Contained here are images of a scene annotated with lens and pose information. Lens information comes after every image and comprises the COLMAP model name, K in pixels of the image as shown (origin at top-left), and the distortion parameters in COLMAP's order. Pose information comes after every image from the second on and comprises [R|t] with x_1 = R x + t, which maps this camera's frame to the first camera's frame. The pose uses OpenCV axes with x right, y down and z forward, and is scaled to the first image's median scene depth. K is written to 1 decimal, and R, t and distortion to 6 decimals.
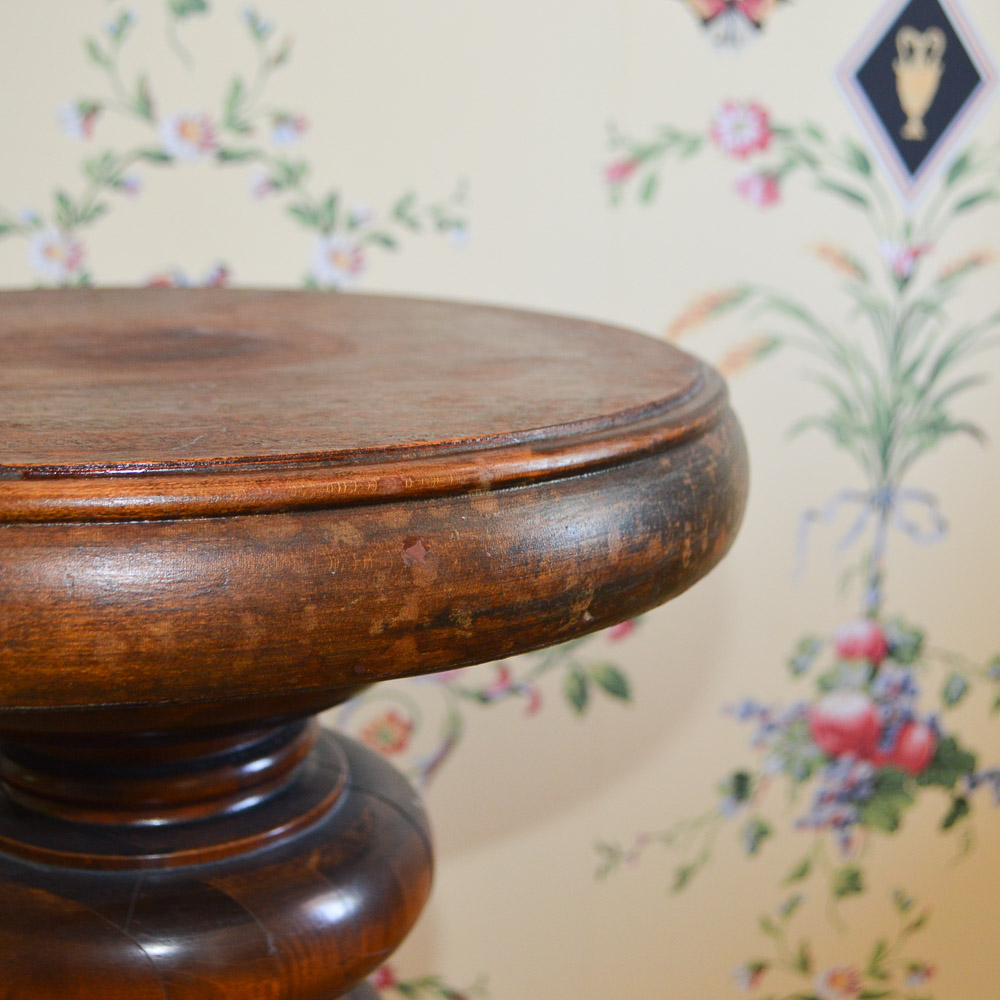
lens RADIAL K [[1491.3, 0, 500.0], [0, 1491.3, 500.0], [0, 0, 1]] dist [-0.003576, -0.006848]
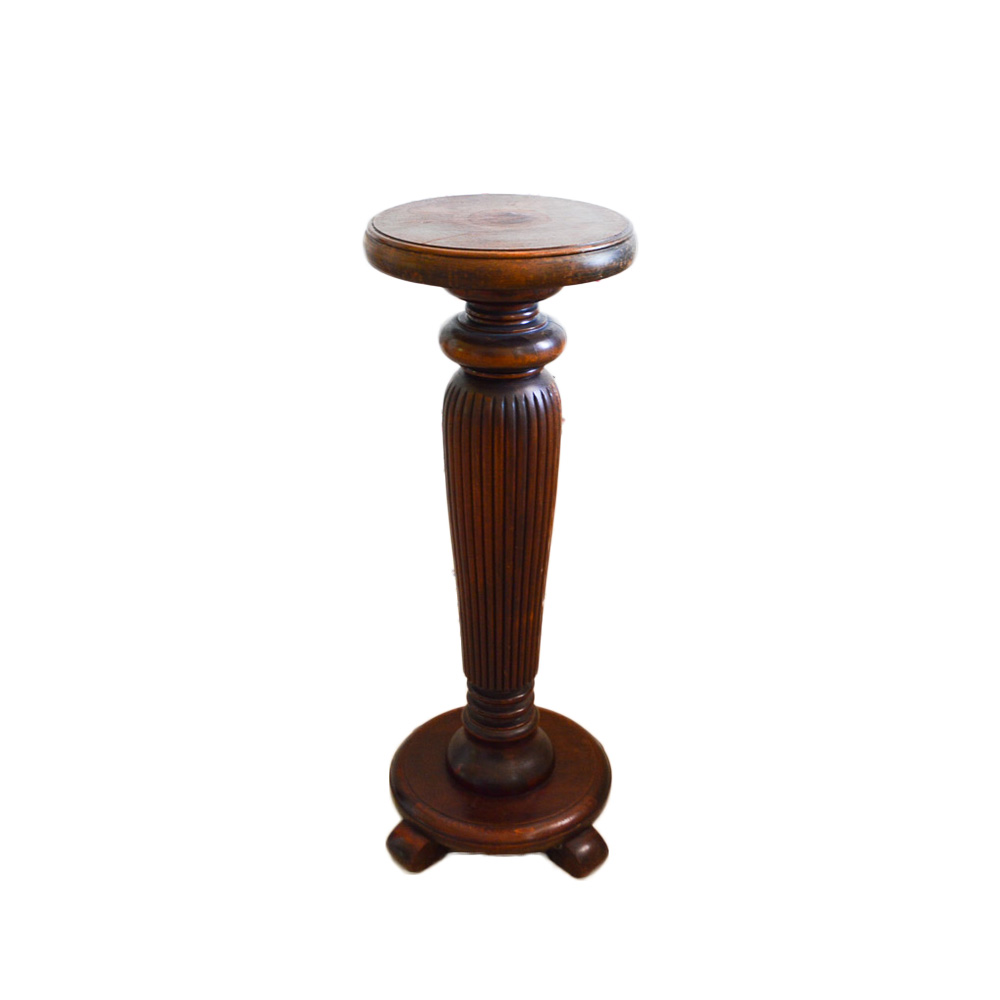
lens RADIAL K [[1307.4, 0, 500.0], [0, 1307.4, 500.0], [0, 0, 1]] dist [-0.016335, -0.003469]
pose [[0.999378, 0.009402, -0.033991, -0.142515], [-0.002564, 0.980633, 0.195840, -0.055277], [0.035174, -0.195631, 0.980047, -3.892765]]
